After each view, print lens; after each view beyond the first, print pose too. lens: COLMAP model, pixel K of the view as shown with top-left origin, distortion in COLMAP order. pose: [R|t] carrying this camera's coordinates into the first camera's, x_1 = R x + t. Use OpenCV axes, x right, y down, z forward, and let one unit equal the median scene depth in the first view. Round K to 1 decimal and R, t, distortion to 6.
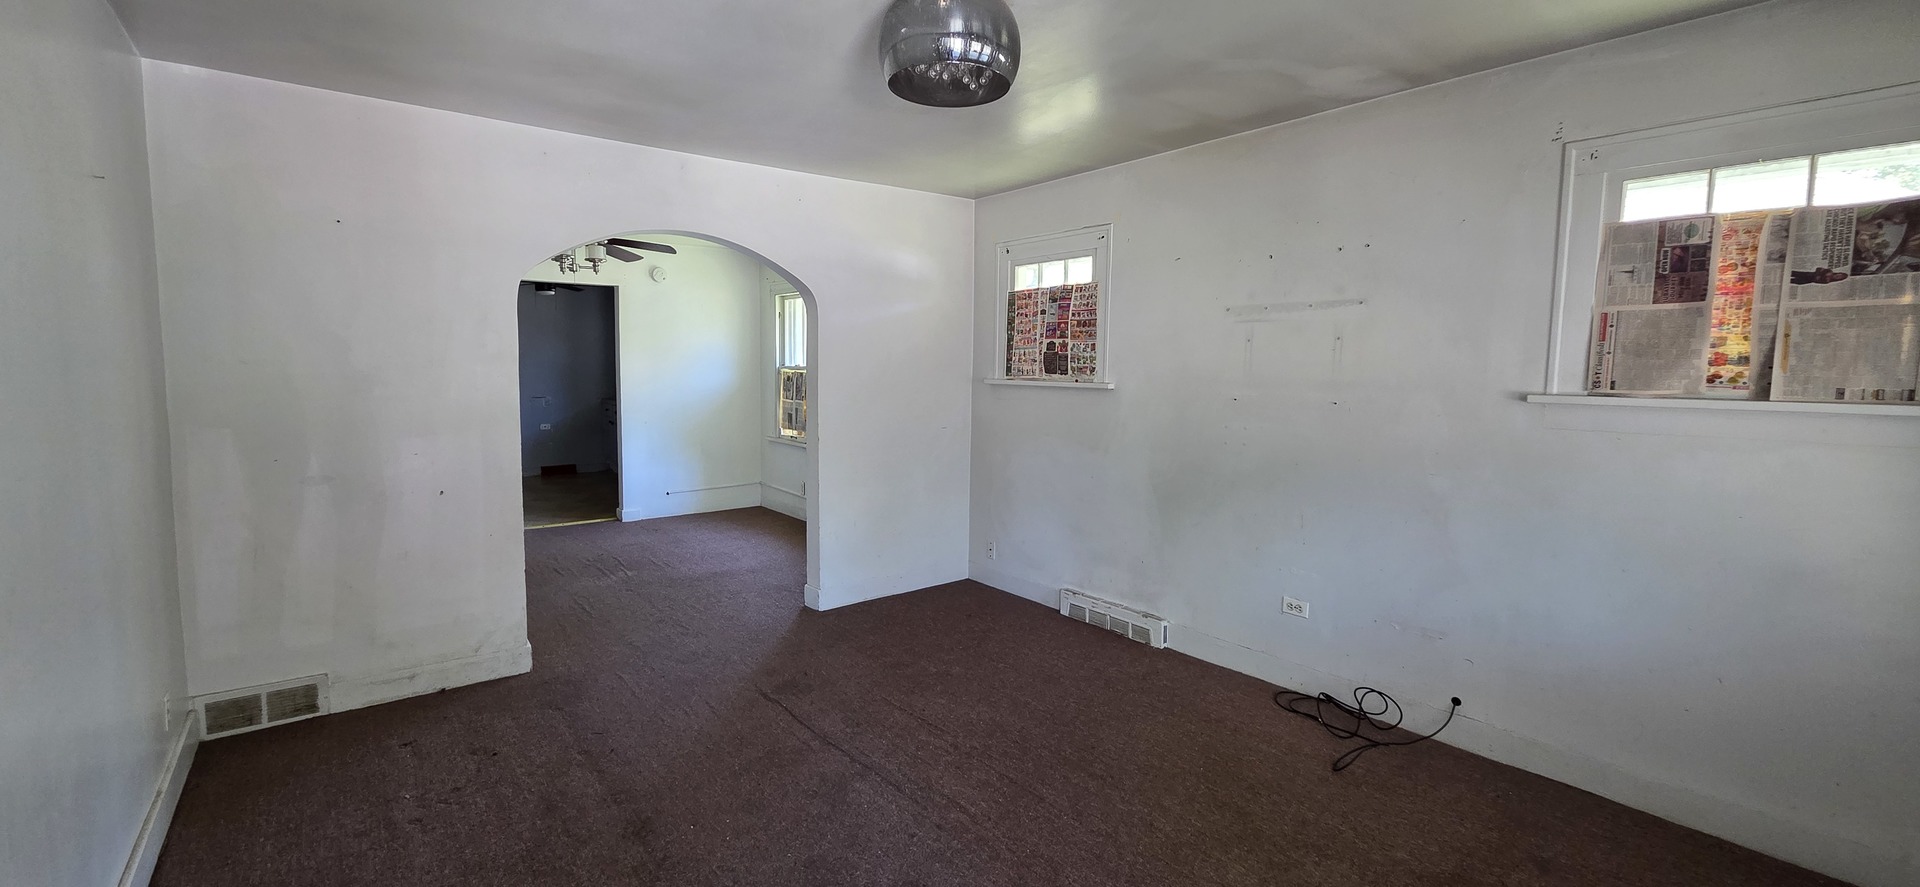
lens RADIAL K [[777.3, 0, 950.2], [0, 777.3, 437.7], [0, 0, 1]] dist [-0.002148, -0.000099]
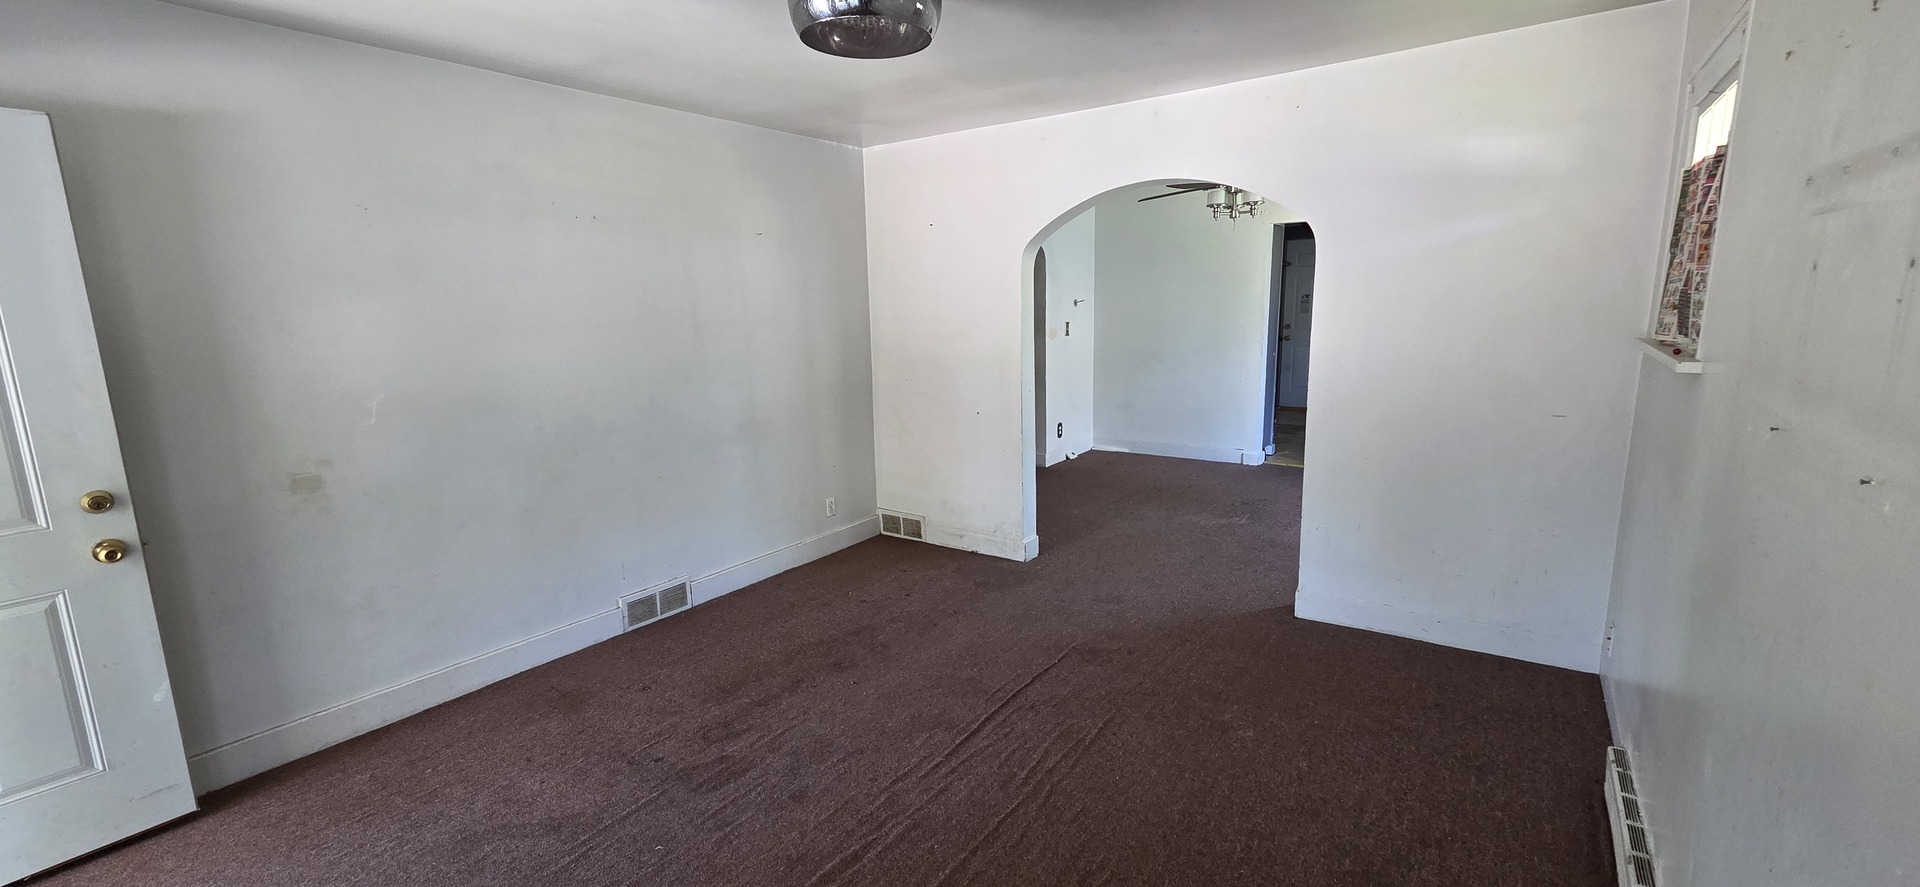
lens RADIAL K [[777.3, 0, 950.2], [0, 777.3, 437.7], [0, 0, 1]] dist [-0.002148, -0.000099]
pose [[0.270358, 0.151743, -0.950726, 0.656978], [-0.056419, 0.988301, 0.141696, -0.081330], [0.961105, 0.015331, 0.275756, 0.561523]]
